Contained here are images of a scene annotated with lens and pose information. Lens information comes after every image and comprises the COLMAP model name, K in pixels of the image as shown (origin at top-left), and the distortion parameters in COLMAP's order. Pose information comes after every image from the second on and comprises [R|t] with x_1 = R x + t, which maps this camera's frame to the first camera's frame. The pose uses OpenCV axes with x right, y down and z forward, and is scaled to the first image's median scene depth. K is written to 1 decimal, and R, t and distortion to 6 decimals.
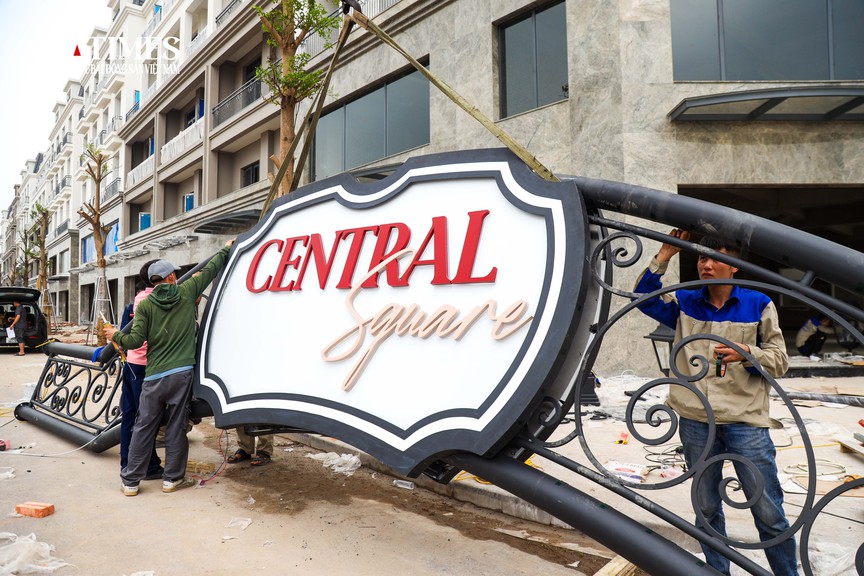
lens RADIAL K [[595.5, 0, 430.0], [0, 595.5, 288.9], [0, 0, 1]] dist [-0.007288, -0.003400]
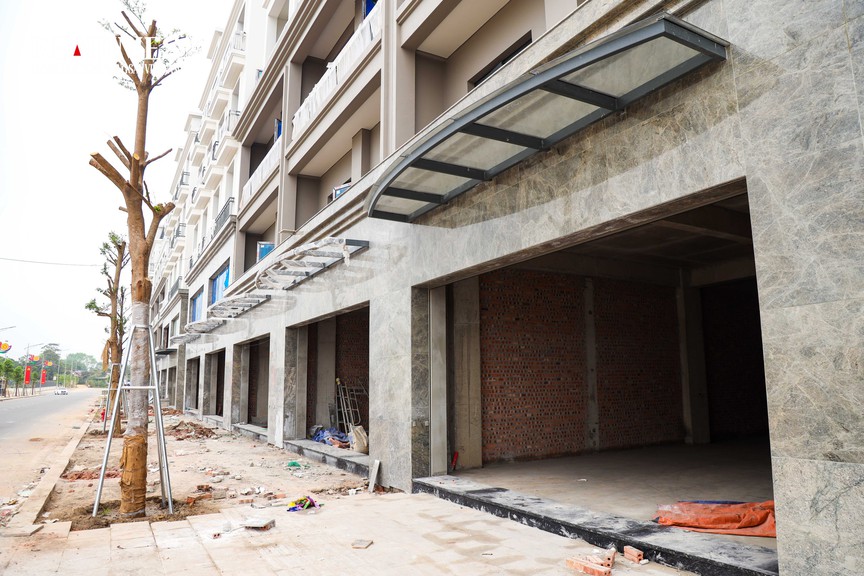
lens RADIAL K [[595.5, 0, 434.3], [0, 595.5, 288.9], [0, 0, 1]] dist [-0.007288, -0.003400]
pose [[0.982748, -0.031482, -0.182249, -0.180595], [0.008284, 0.991910, -0.126675, 0.003762], [0.184763, 0.122980, 0.975058, 0.401895]]
